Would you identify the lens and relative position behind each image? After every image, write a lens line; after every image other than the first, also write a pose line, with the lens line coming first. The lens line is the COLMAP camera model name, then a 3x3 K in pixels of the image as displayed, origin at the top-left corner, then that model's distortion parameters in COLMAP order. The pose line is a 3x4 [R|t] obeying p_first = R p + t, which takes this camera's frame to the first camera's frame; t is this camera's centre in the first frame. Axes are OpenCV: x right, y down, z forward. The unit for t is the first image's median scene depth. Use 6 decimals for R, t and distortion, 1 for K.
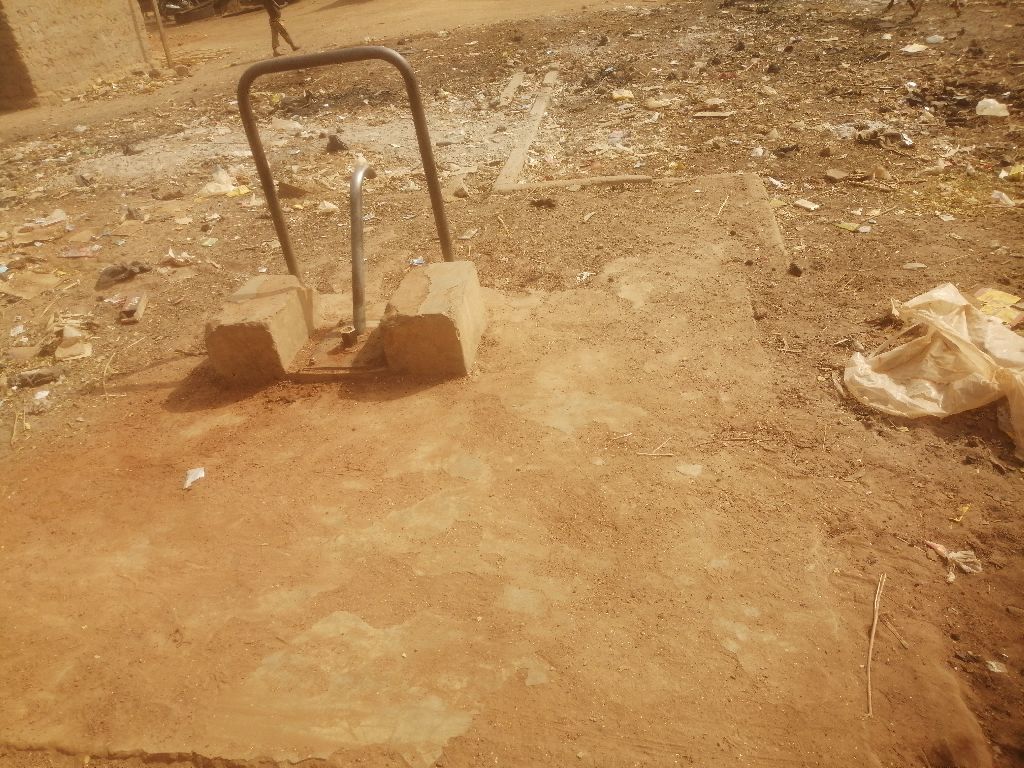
lens RADIAL K [[816.8, 0, 512.0], [0, 816.8, 384.0], [0, 0, 1]] dist [0.001974, 0.000890]
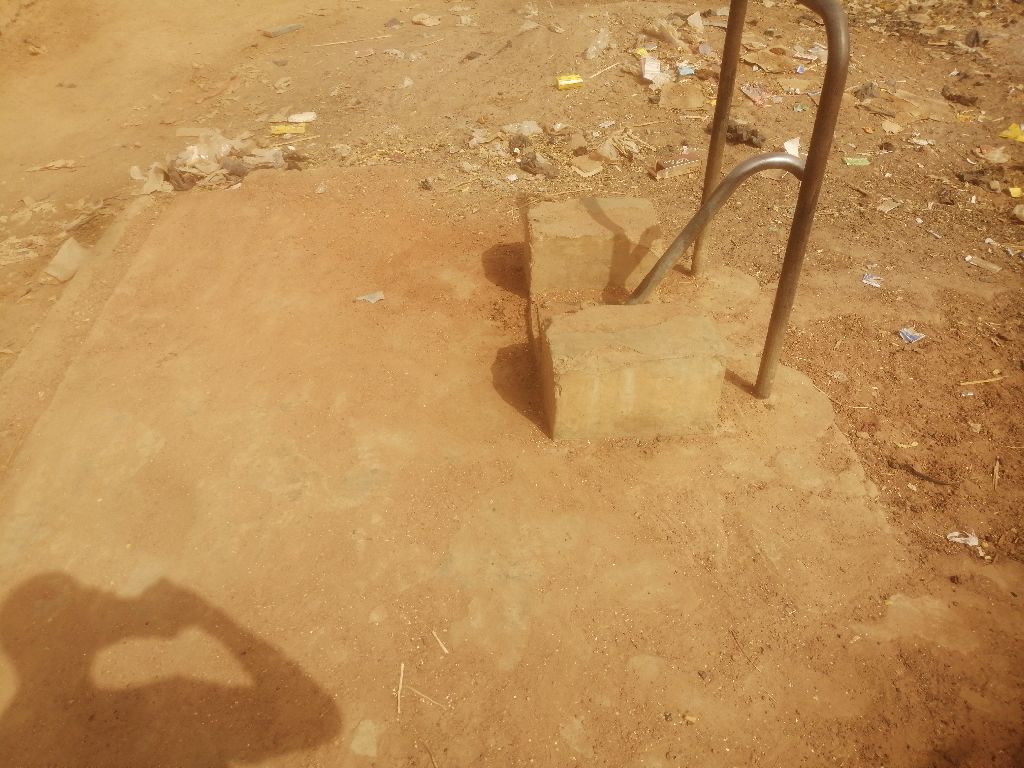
lens RADIAL K [[816.8, 0, 512.0], [0, 816.8, 384.0], [0, 0, 1]] dist [0.001974, 0.000890]
pose [[0.227205, 0.705567, -0.671232, 0.152769], [-0.538338, 0.665368, 0.517182, -0.156886], [0.811523, 0.243843, 0.531009, 0.206113]]
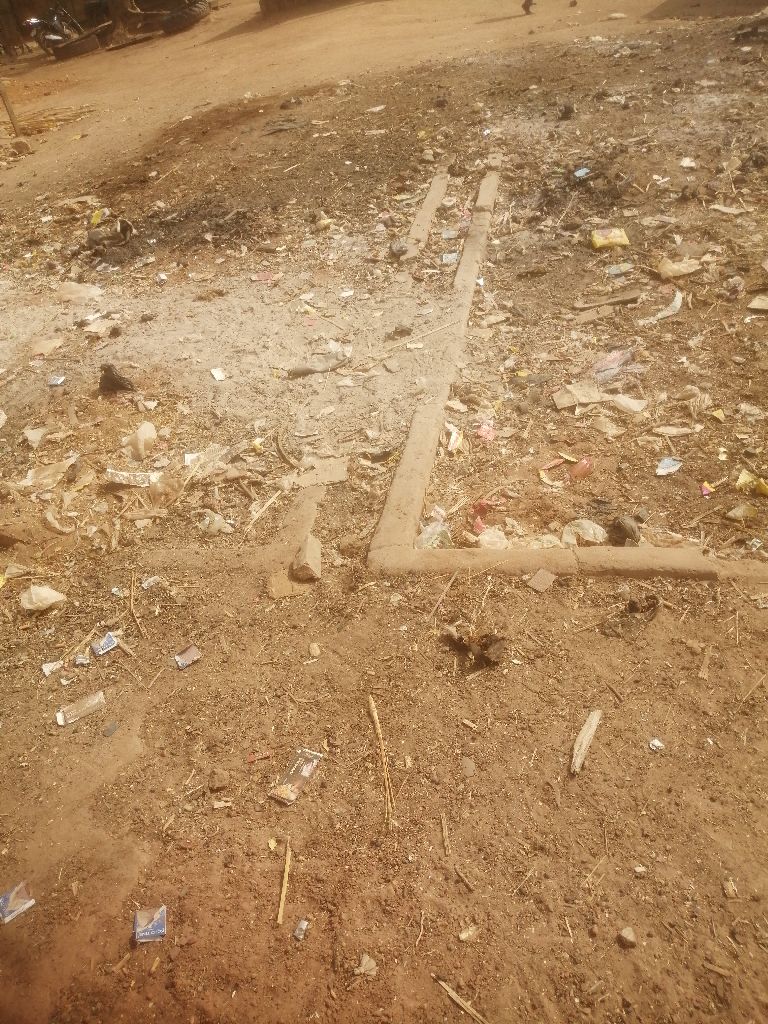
lens RADIAL K [[816.8, 0, 384.0], [0, 816.8, 512.0], [0, 0, 1]] dist [0.001974, 0.000890]
pose [[0.997150, -0.000770, -0.075445, 0.014042], [0.009887, 0.992659, 0.120546, -0.210487], [0.074798, -0.120948, 0.989837, 0.339791]]
